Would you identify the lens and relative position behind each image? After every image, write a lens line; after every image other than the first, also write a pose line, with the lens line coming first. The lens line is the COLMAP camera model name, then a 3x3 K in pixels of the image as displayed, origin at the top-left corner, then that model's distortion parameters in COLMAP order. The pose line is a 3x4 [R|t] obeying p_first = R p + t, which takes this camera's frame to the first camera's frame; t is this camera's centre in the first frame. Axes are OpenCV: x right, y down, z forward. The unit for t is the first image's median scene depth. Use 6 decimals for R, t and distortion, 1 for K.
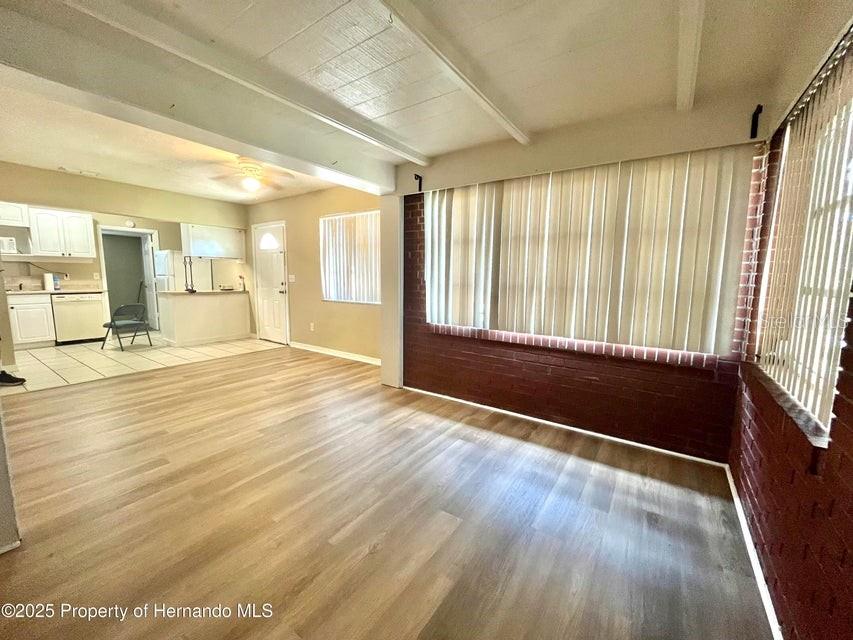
lens RADIAL K [[344.5, 0, 429.4], [0, 344.5, 320.0], [0, 0, 1]] dist [-0.004141, 0.000587]
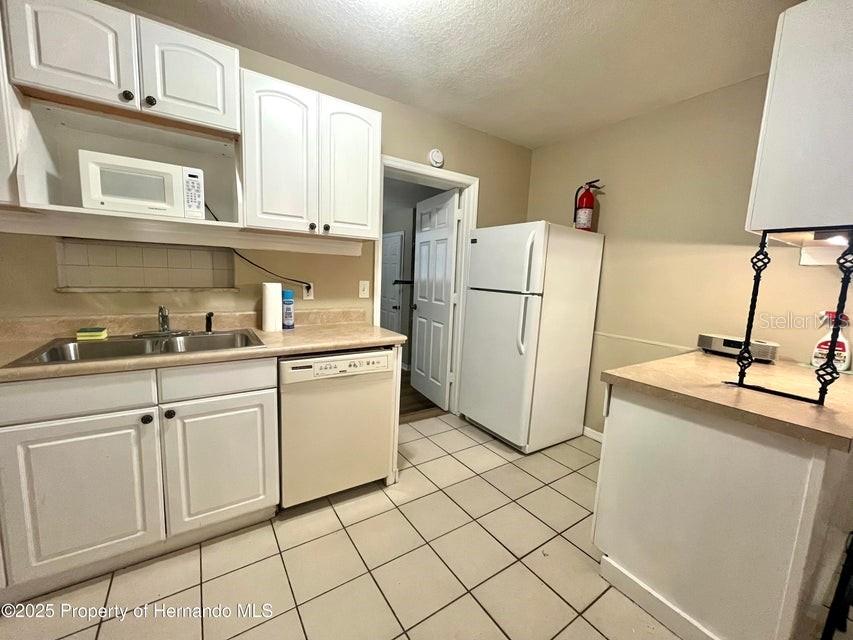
lens RADIAL K [[344.5, 0, 428.8], [0, 344.5, 318.9], [0, 0, 1]] dist [-0.004141, 0.000587]
pose [[0.929824, 0.077073, -0.359843, -1.725295], [-0.077257, 0.996914, 0.013896, -0.239390], [0.359804, 0.014879, 0.932909, 1.510820]]
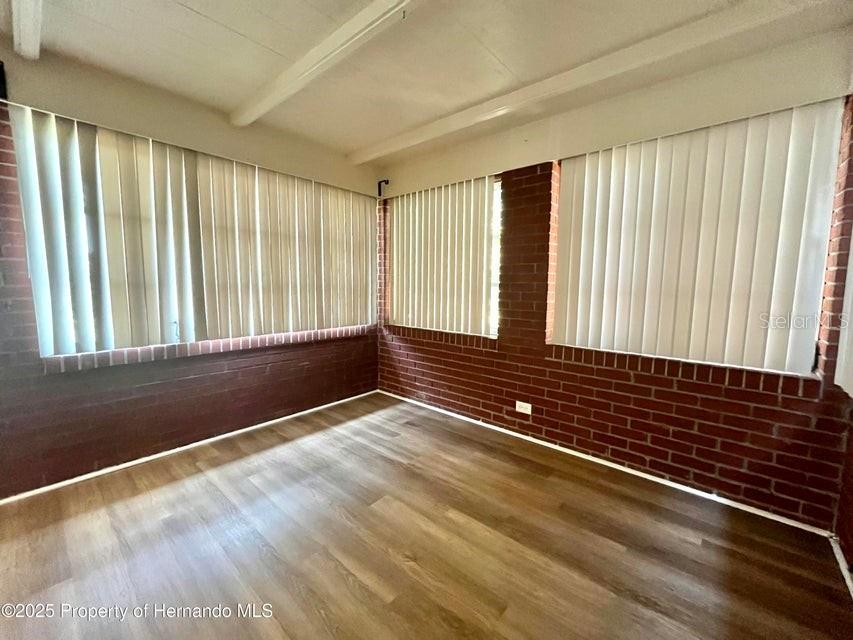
lens RADIAL K [[344.5, 0, 430.9], [0, 344.5, 317.5], [0, 0, 1]] dist [-0.004141, 0.000587]
pose [[0.101728, -0.114031, 0.988255, -0.556987], [0.108740, 0.988731, 0.102893, -0.050592], [-0.988851, 0.096996, 0.112981, 0.413917]]
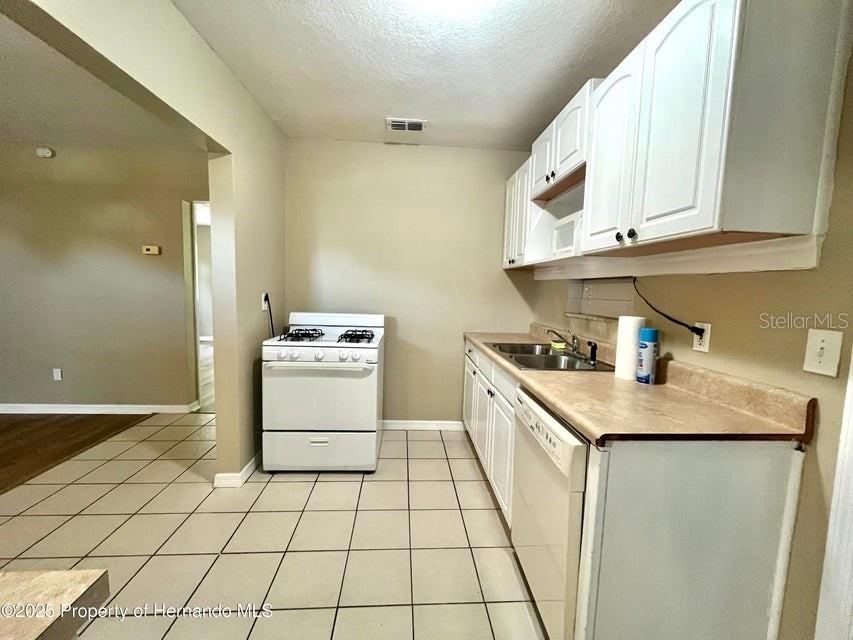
lens RADIAL K [[344.5, 0, 426.5], [0, 344.5, 318.7], [0, 0, 1]] dist [-0.004141, 0.000587]
pose [[-0.783199, 0.024111, -0.621303, -1.685468], [-0.112696, 0.977193, 0.179983, -0.338318], [0.611472, 0.210981, -0.762620, 2.278958]]
